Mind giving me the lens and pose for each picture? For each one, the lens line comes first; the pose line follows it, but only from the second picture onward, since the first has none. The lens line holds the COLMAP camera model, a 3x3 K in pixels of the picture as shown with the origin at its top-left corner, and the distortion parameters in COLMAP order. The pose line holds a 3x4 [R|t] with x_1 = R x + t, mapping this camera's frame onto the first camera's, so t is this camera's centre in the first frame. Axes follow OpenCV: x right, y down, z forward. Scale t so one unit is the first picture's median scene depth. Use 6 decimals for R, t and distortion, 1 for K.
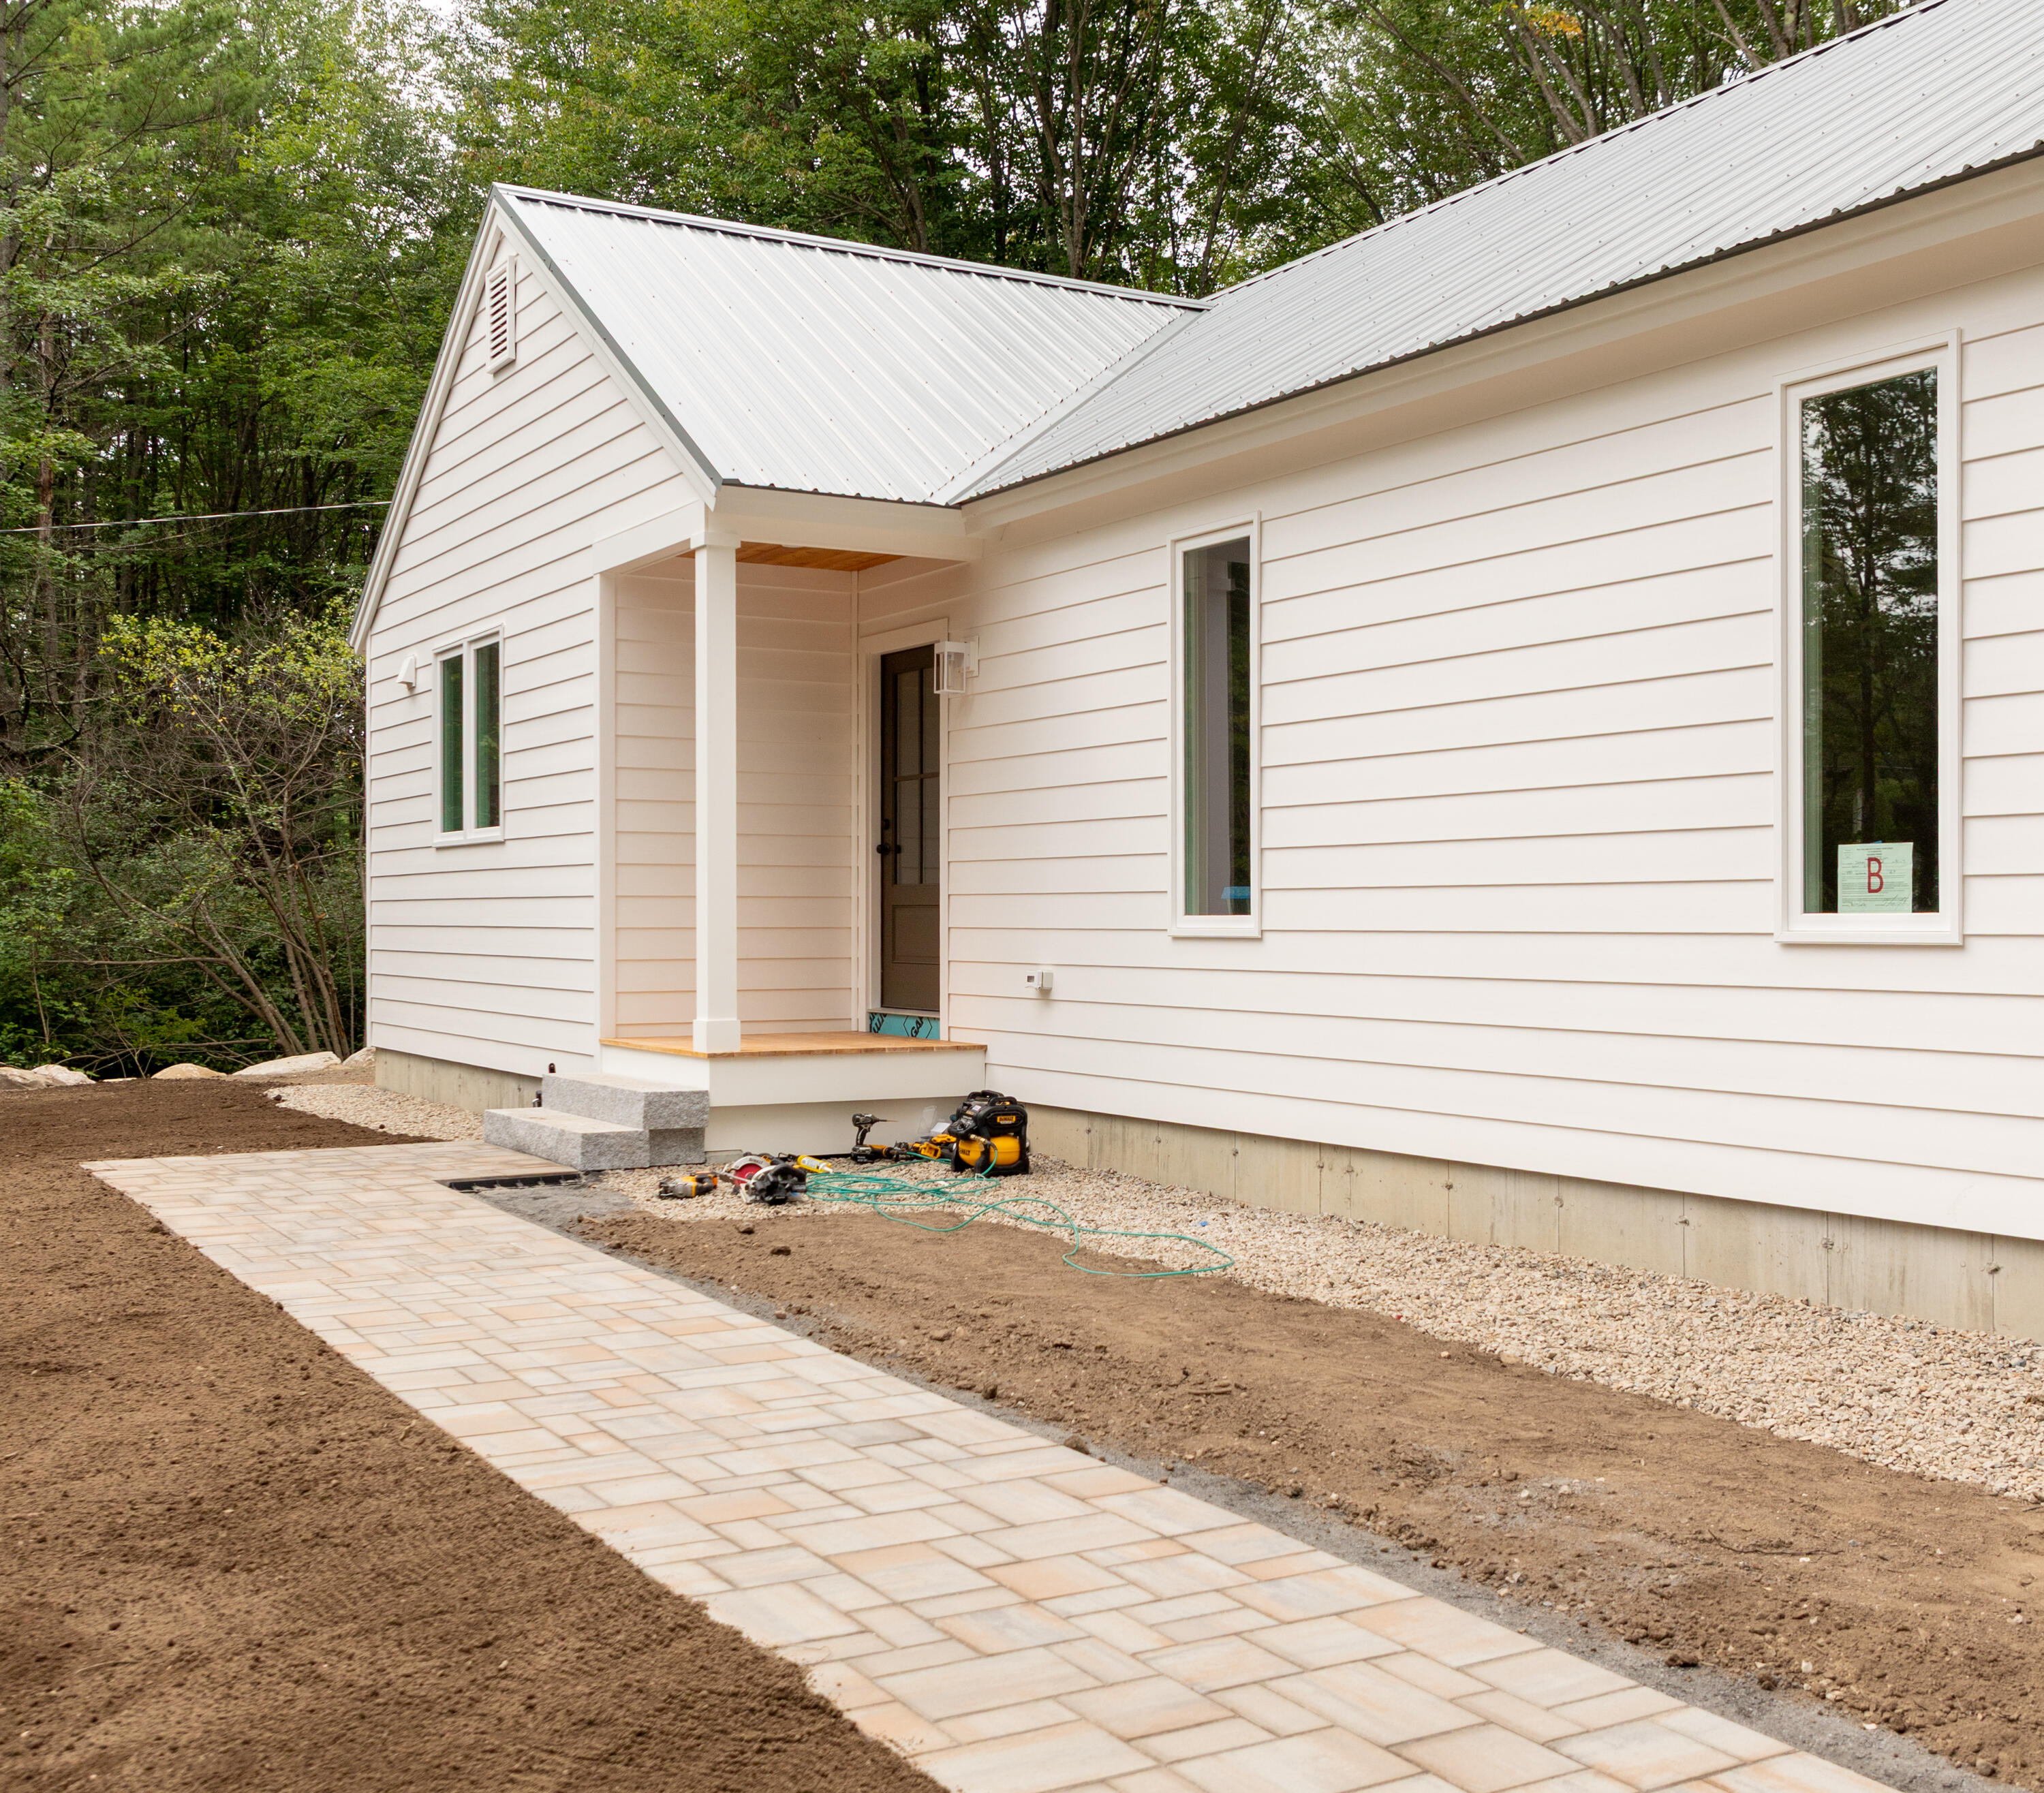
lens RADIAL K [[2231.0, 0, 1028.3], [0, 2231.0, 899.3], [0, 0, 1]] dist [0.014923, 0.000000]
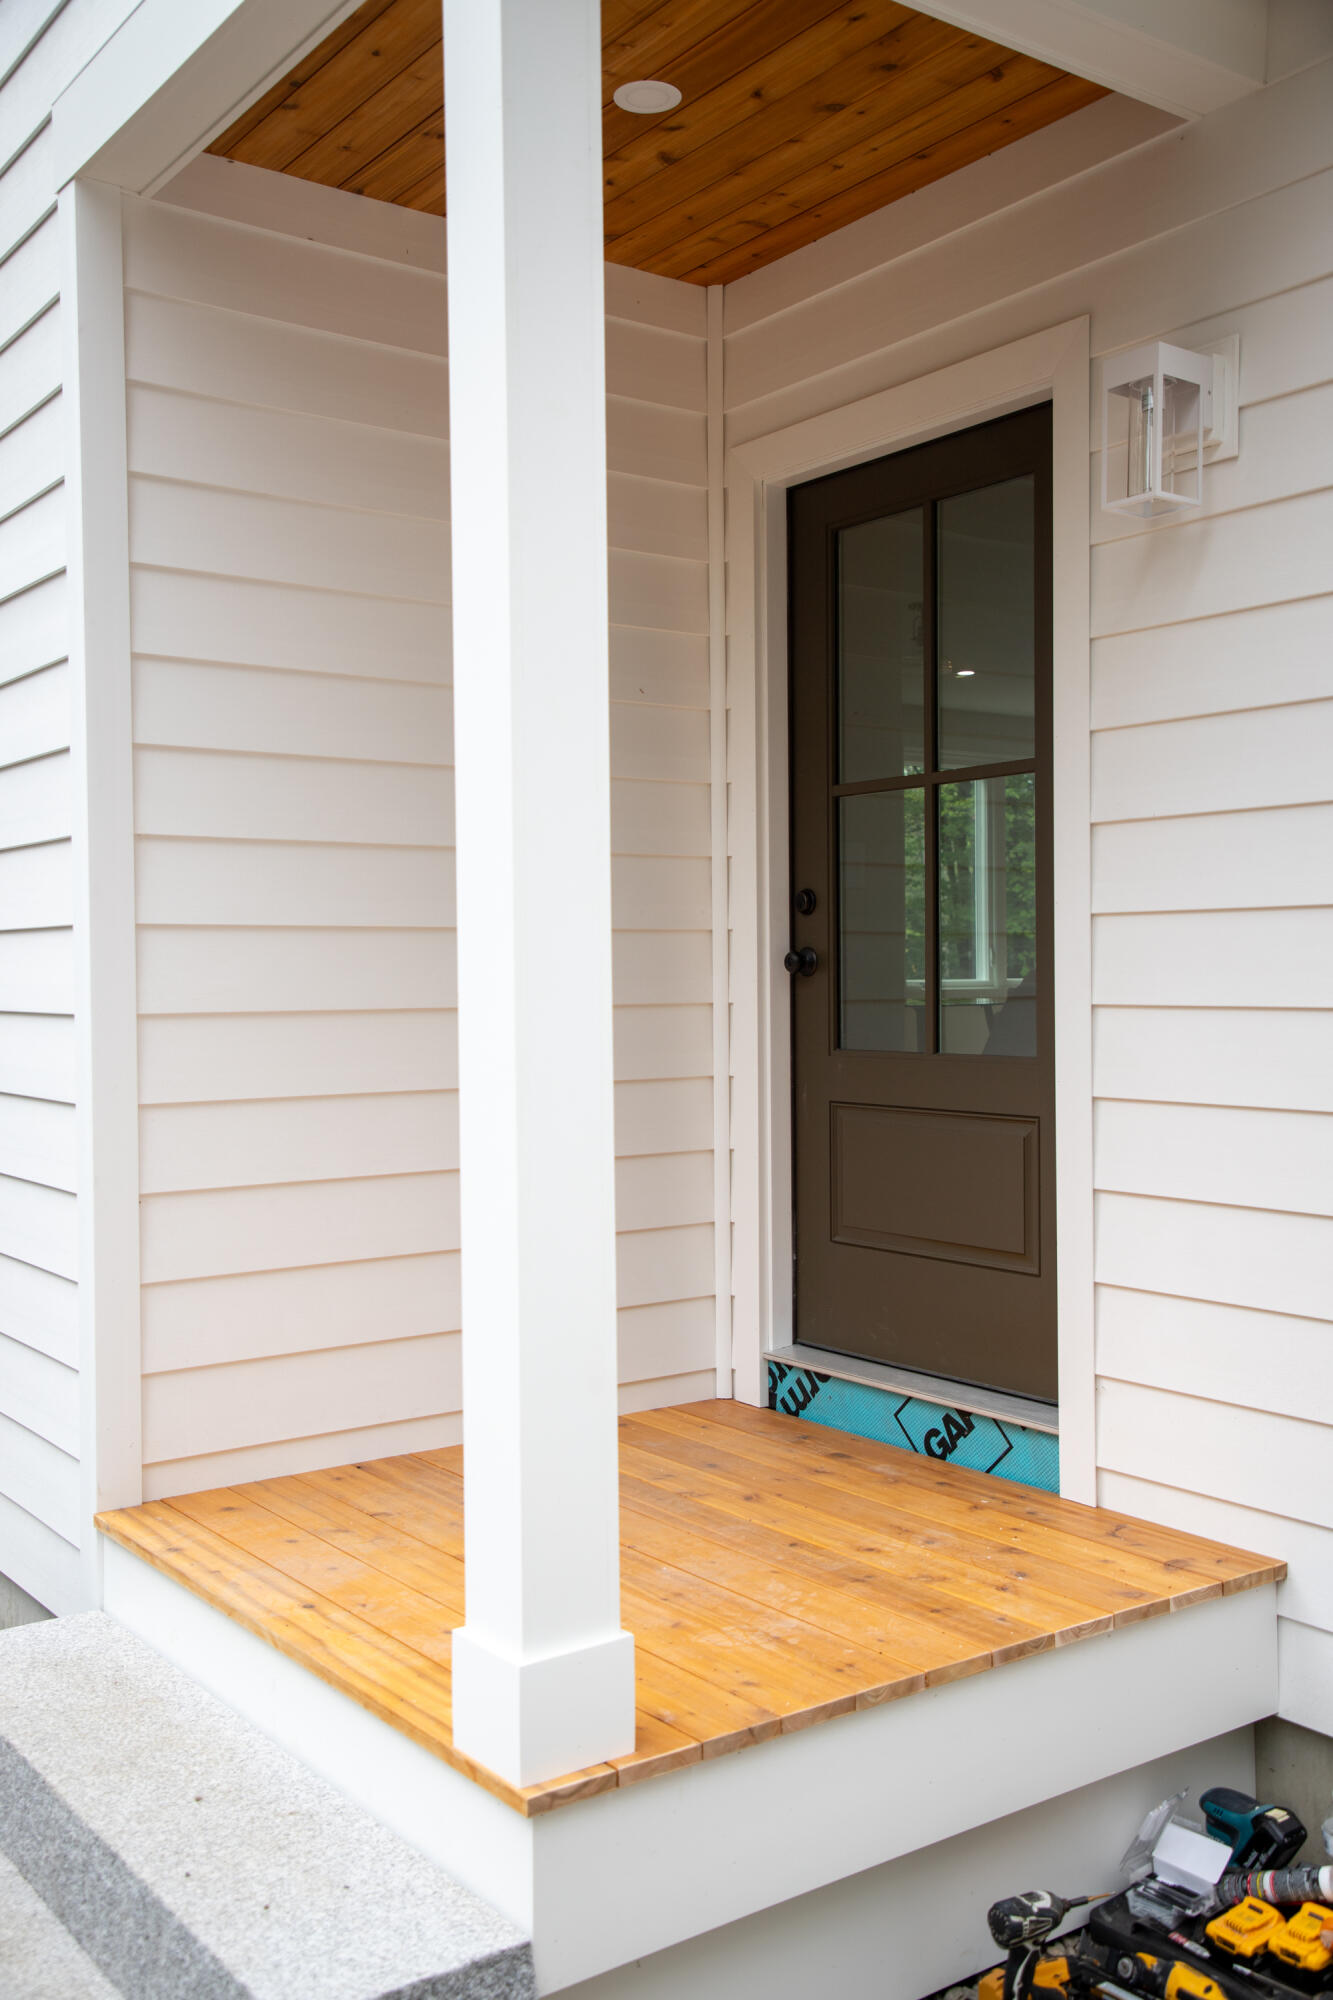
lens RADIAL K [[1931.7, 0, 657.6], [0, 1931.7, 996.9], [0, 0, 1]] dist [0.024954, 0.000000]
pose [[0.995455, -0.011186, 0.094573, -0.130119], [0.009401, 0.999770, 0.019296, -0.024145], [-0.094767, -0.018319, 0.995331, 0.677829]]
